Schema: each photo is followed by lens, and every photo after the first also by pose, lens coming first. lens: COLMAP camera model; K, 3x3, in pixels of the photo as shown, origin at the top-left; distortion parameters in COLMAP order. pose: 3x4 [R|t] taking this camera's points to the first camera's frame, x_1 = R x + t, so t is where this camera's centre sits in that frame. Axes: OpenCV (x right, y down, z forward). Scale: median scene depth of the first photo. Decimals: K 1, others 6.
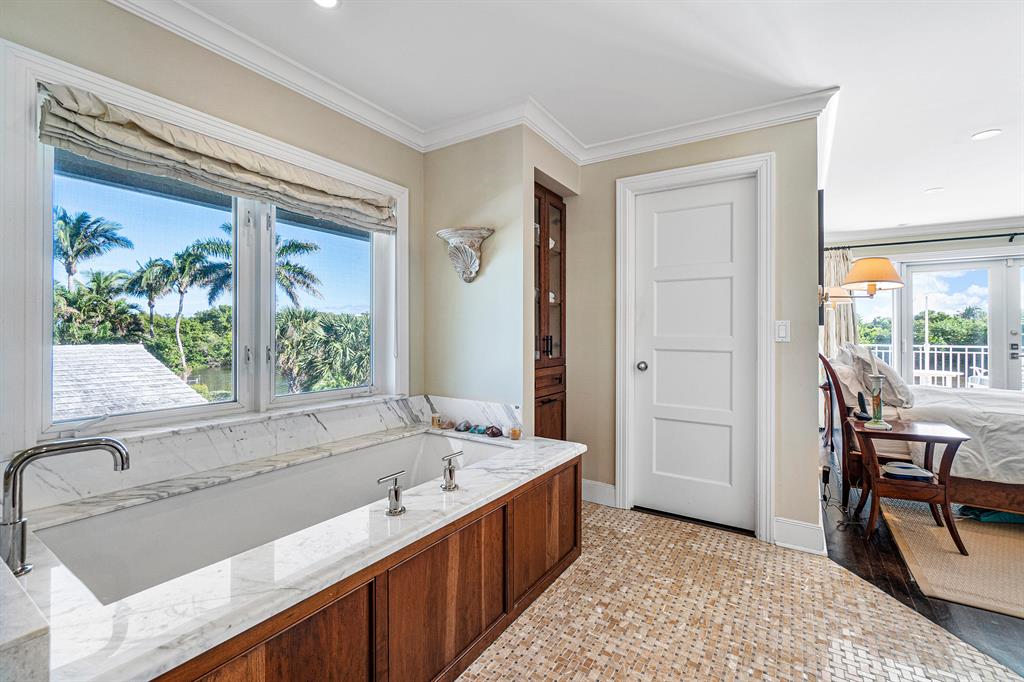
lens RADIAL K [[441.3, 0, 509.9], [0, 441.3, 329.4], [0, 0, 1]] dist [-0.000774, -0.000162]
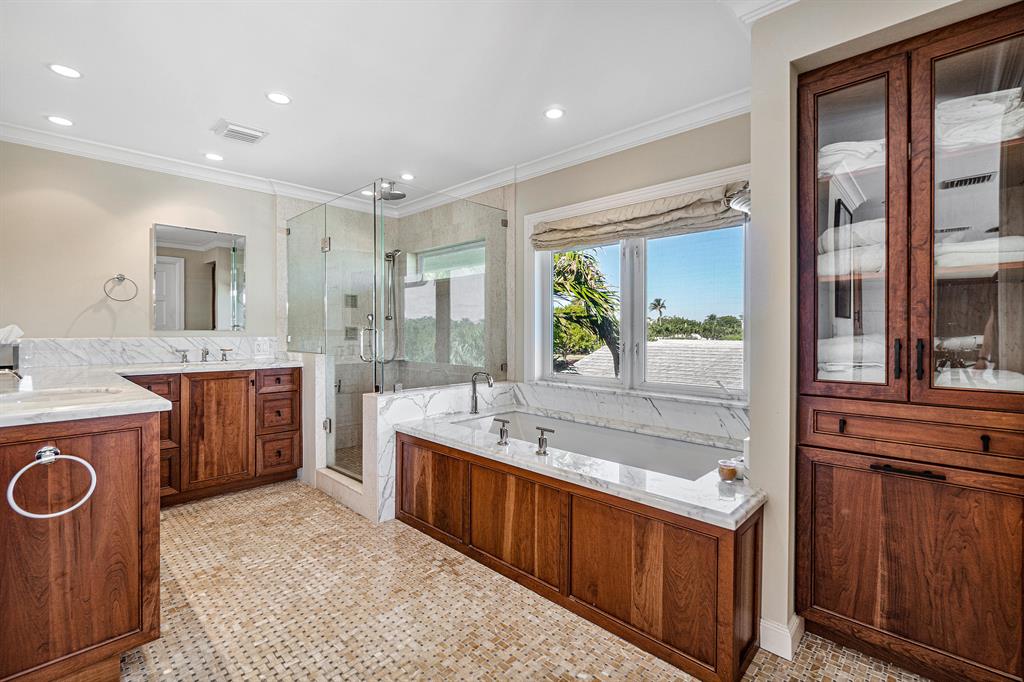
lens RADIAL K [[456.7, 0, 510.6], [0, 456.7, 333.2], [0, 0, 1]] dist [-0.000379, -0.000086]
pose [[-0.193867, -0.002326, -0.981025, 1.158723], [0.005995, 0.999976, -0.003556, 0.014908], [0.981010, -0.006571, -0.193848, 1.147777]]
